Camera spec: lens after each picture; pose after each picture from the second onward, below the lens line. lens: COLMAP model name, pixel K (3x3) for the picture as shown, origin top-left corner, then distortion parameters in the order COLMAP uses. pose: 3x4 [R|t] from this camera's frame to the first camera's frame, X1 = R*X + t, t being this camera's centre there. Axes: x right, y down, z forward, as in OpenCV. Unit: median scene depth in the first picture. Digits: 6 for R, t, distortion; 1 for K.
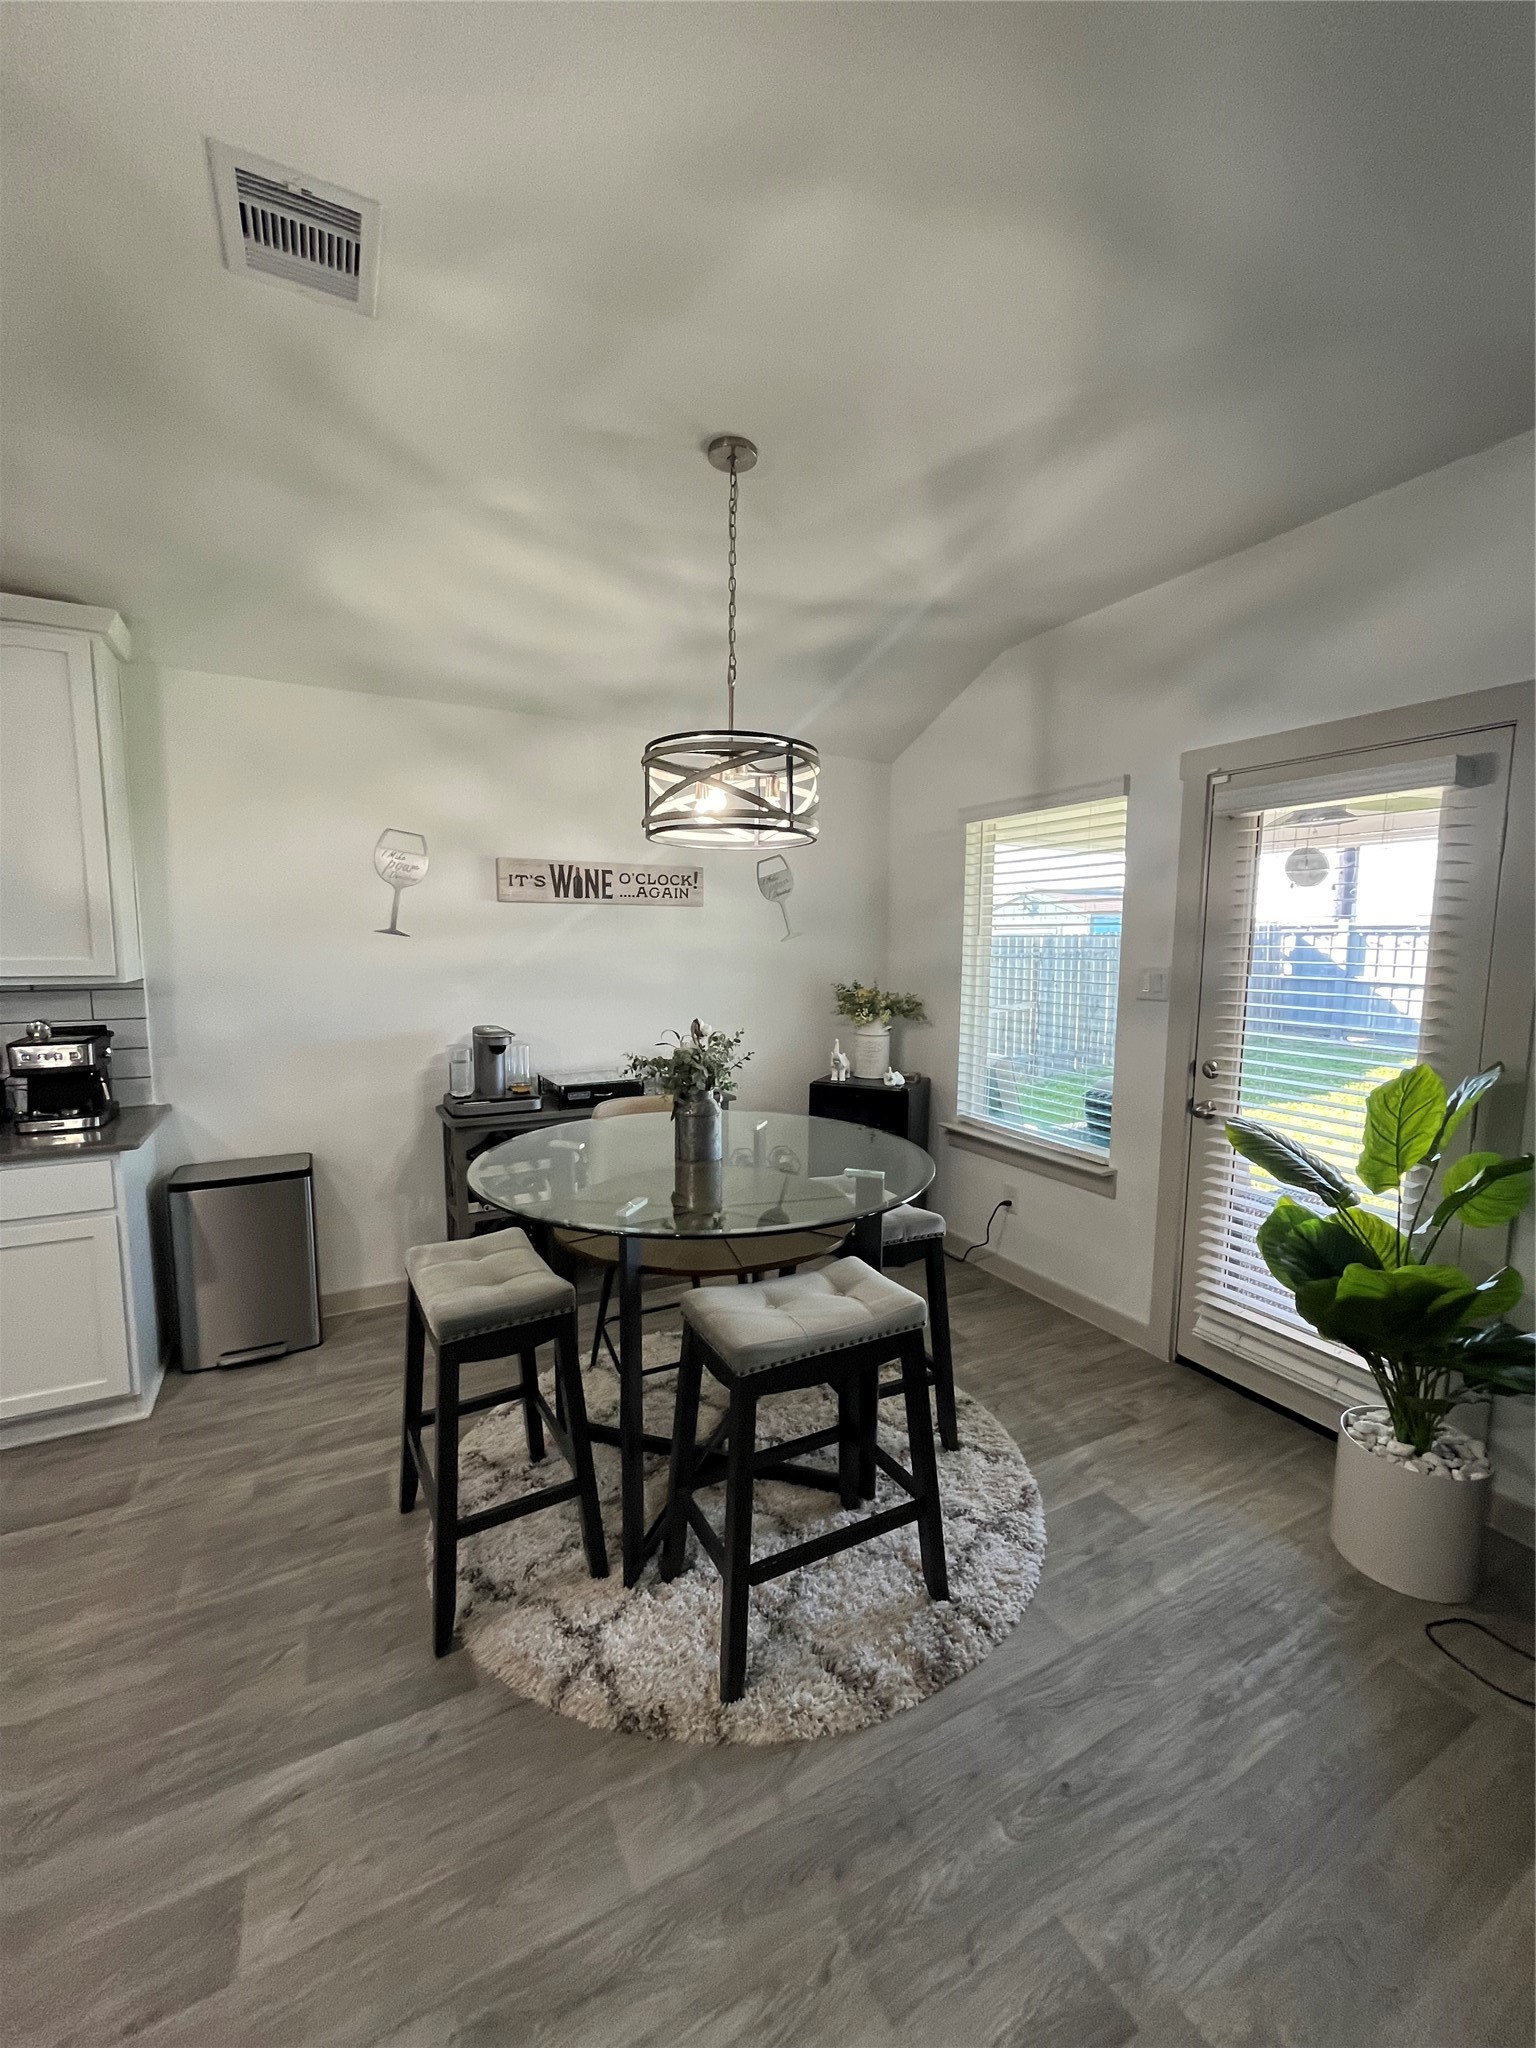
lens RADIAL K [[822.1, 0, 803.0], [0, 822.1, 1032.6], [0, 0, 1]] dist [-0.000153, -0.000132]
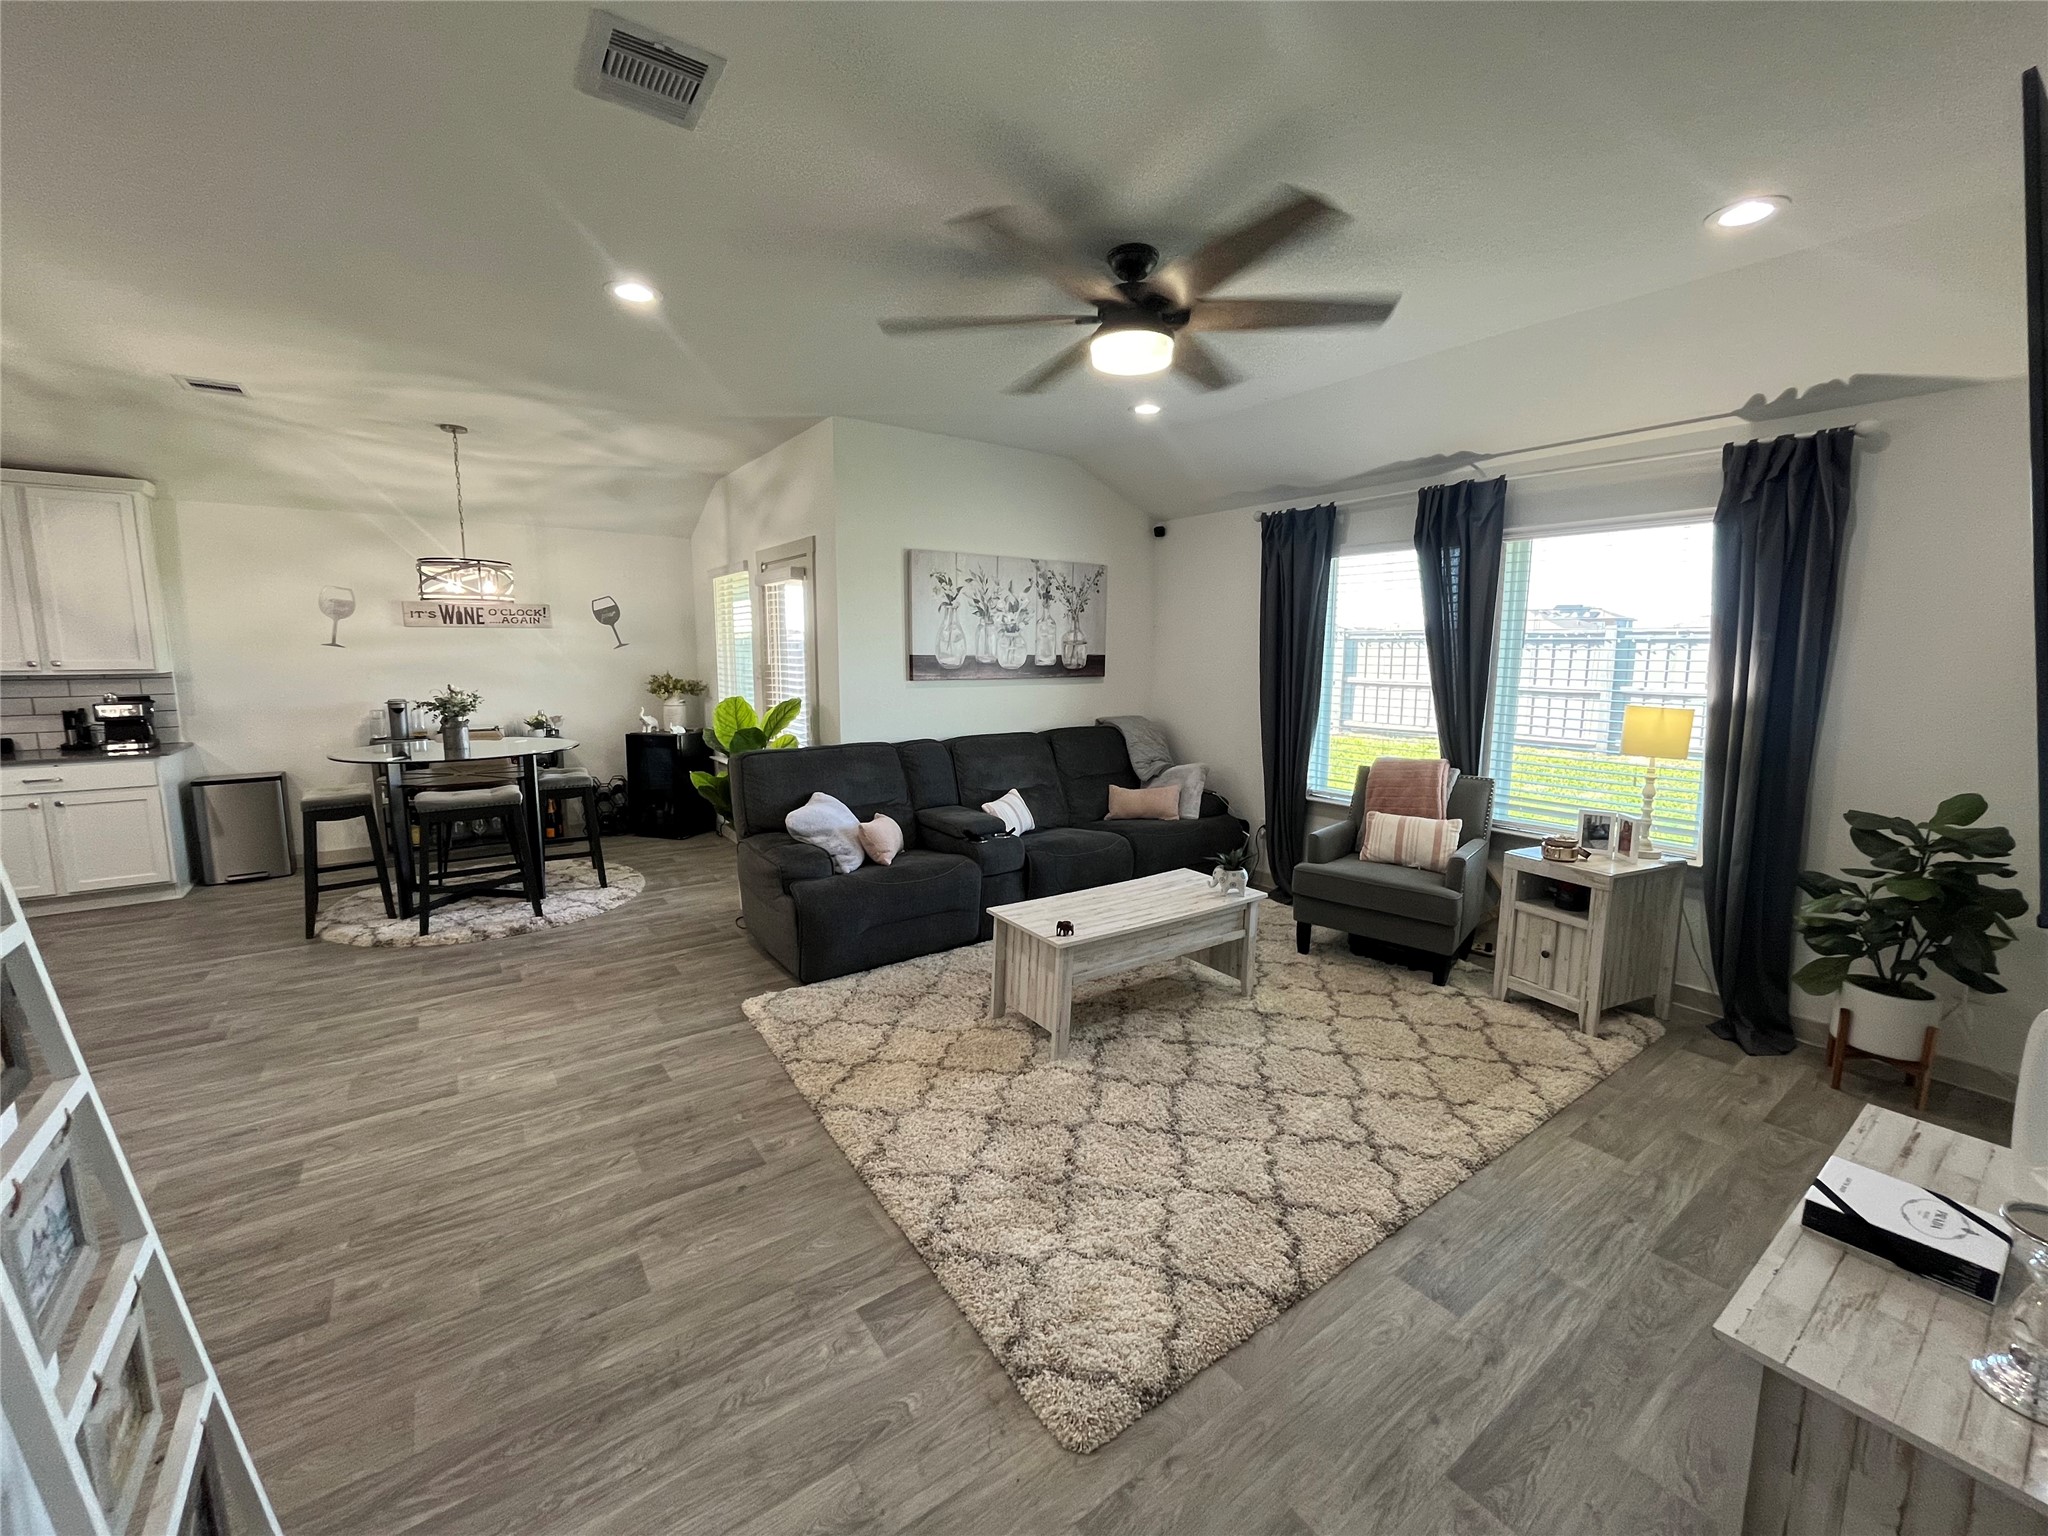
lens RADIAL K [[822.1, 0, 1055.6], [0, 822.1, 758.9], [0, 0, 1]] dist [-0.000153, -0.000132]
pose [[0.992480, -0.021232, 0.120553, 1.015239], [0.019030, 0.999631, 0.019393, 0.143940], [-0.120920, -0.016953, 0.992517, -1.159540]]
